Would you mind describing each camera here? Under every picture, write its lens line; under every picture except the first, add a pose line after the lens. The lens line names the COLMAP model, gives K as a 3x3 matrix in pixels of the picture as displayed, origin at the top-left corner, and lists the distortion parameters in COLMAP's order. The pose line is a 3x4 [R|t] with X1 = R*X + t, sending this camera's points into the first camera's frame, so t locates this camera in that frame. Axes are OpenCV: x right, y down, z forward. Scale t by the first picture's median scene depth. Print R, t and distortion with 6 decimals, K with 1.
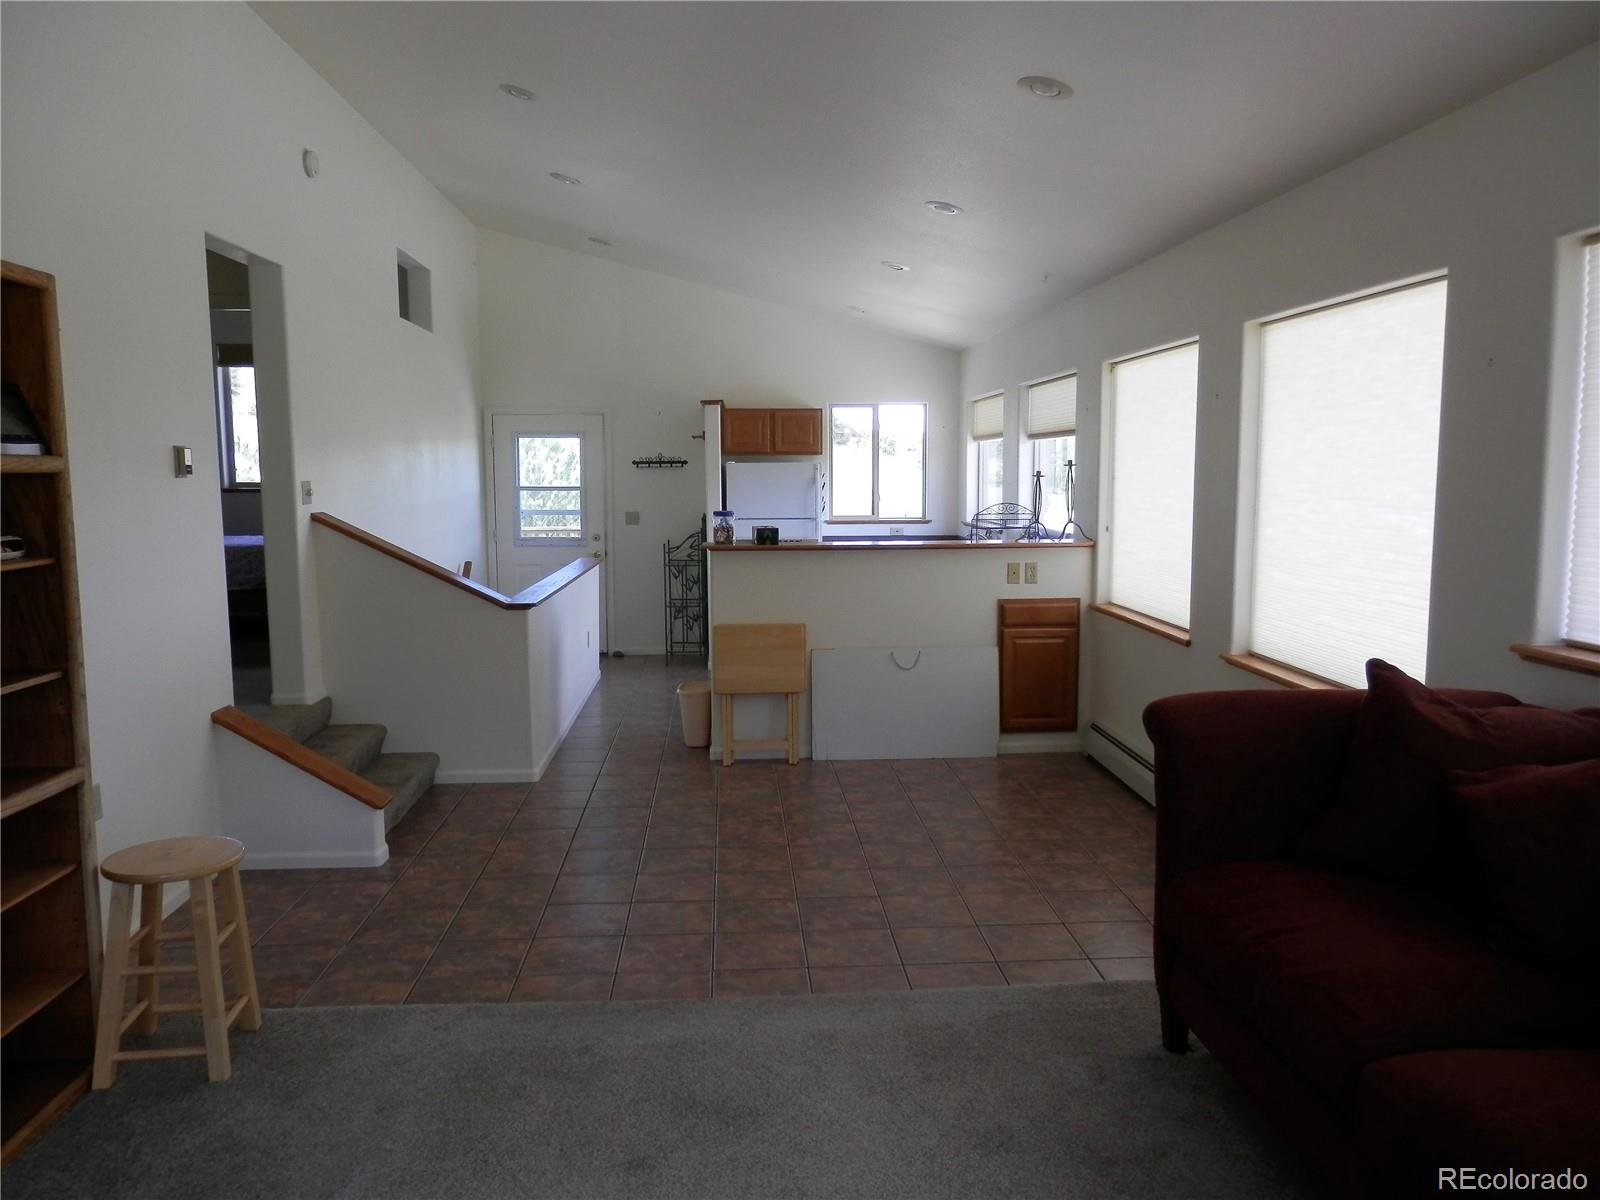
lens RADIAL K [[1179.1, 0, 800.0], [0, 1179.1, 600.0], [0, 0, 1]] dist [-0.008470, -0.002590]
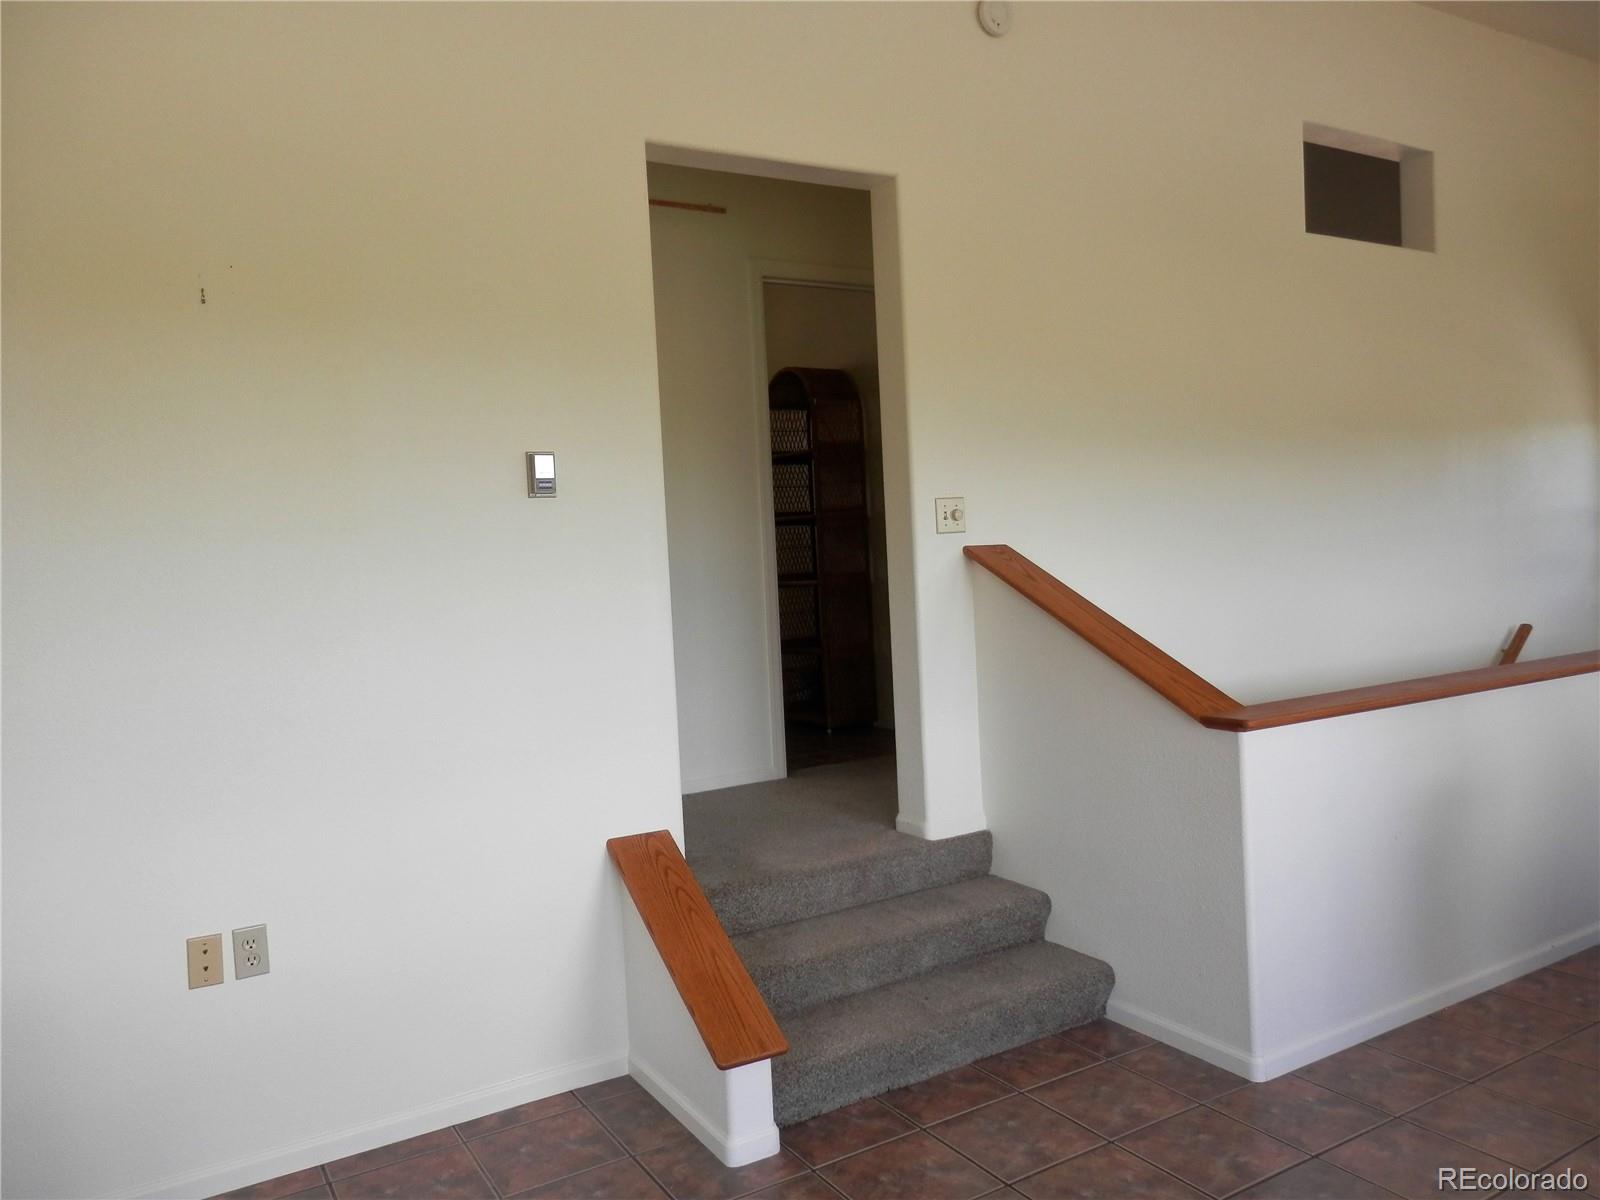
lens RADIAL K [[1179.1, 0, 800.0], [0, 1179.1, 600.0], [0, 0, 1]] dist [-0.008470, -0.002590]
pose [[0.466100, 0.026381, -0.884339, 0.121783], [-0.054908, 0.998491, 0.000846, -0.039604], [0.883027, 0.048163, 0.466845, 0.612370]]
